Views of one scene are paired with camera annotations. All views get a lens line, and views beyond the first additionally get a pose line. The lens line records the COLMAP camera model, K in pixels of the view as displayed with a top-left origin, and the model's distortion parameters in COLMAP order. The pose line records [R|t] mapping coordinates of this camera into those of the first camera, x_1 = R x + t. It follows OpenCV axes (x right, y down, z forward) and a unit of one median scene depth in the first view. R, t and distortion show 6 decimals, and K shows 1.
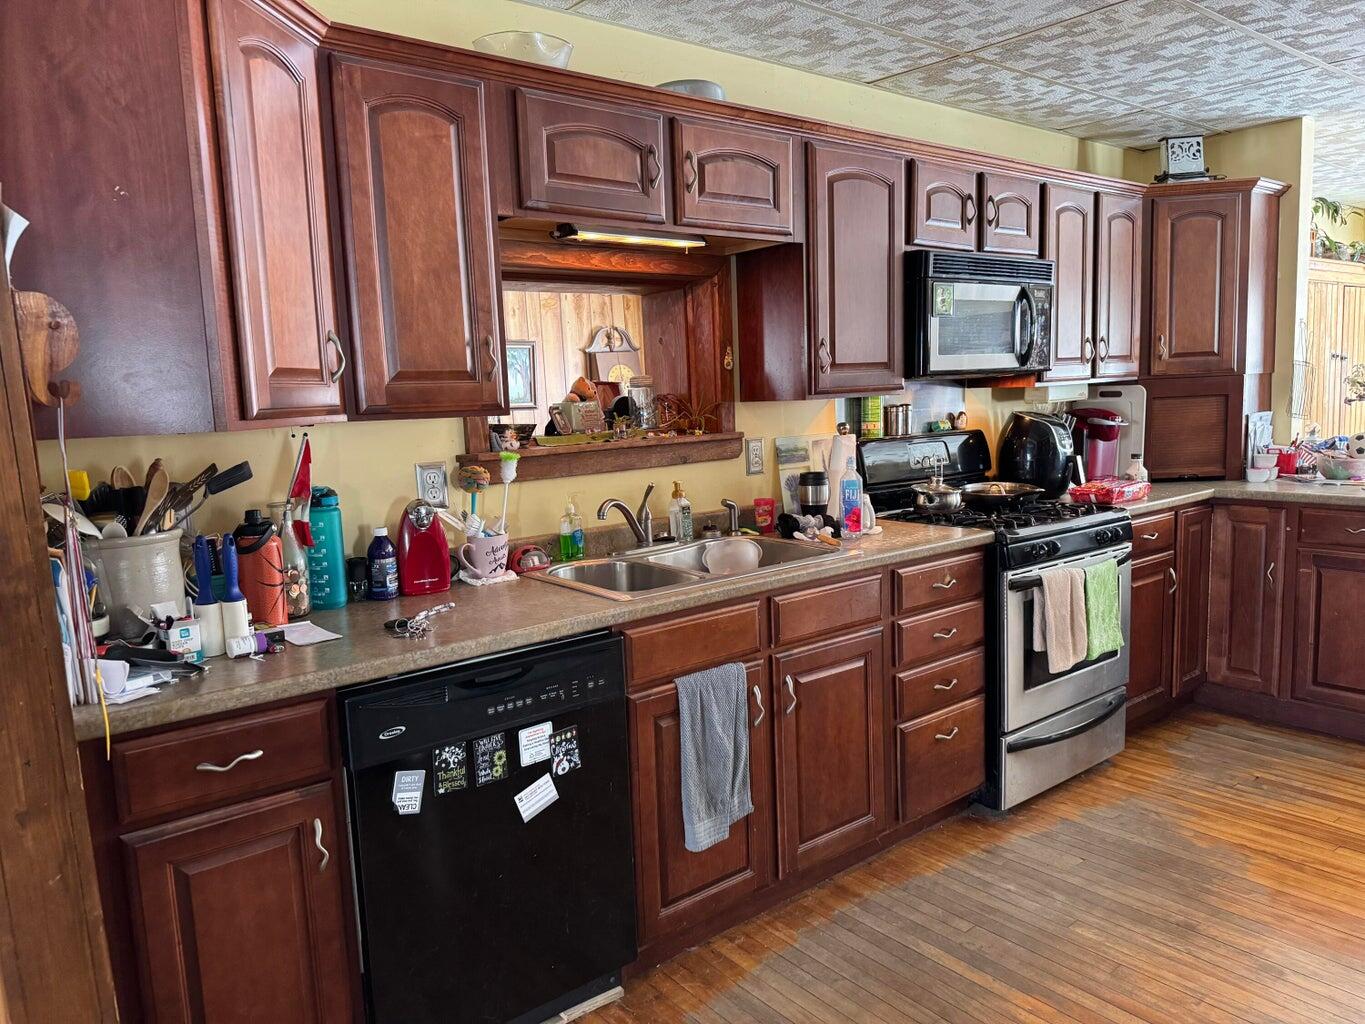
lens RADIAL K [[963.1, 0, 686.8], [0, 963.1, 517.3], [0, 0, 1]] dist [0.061827, -0.086781]
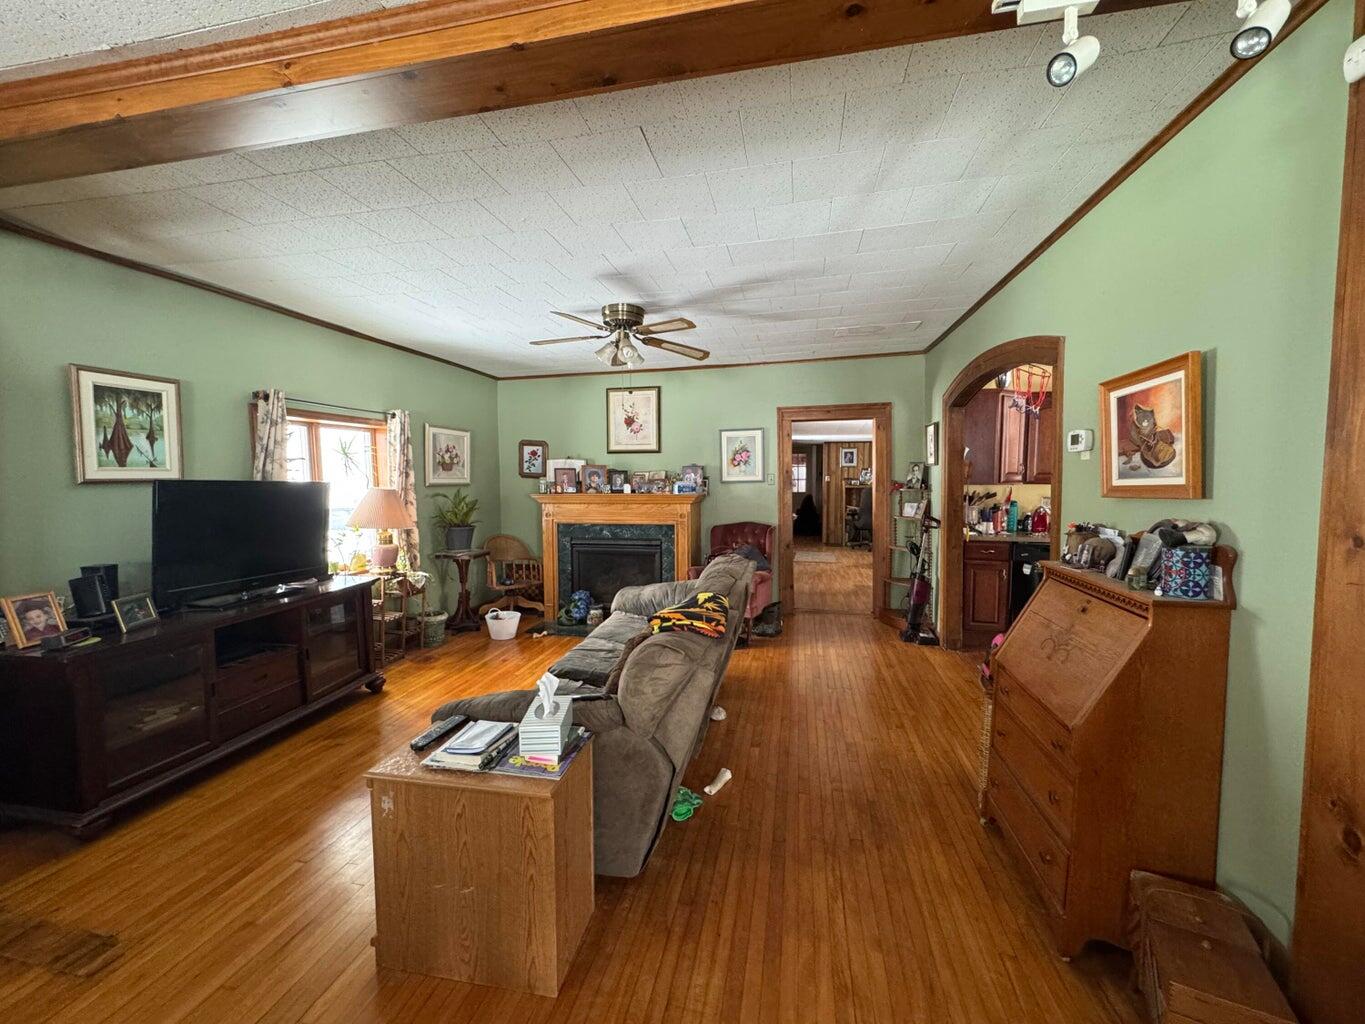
lens RADIAL K [[550.5, 0, 686.8], [0, 550.5, 515.1], [0, 0, 1]] dist [-0.007358, -0.000233]
pose [[0.627987, 0.092520, -0.772704, 0.373769], [-0.123039, 0.992224, 0.018809, 0.108430], [0.768436, 0.083260, 0.634487, -1.032462]]
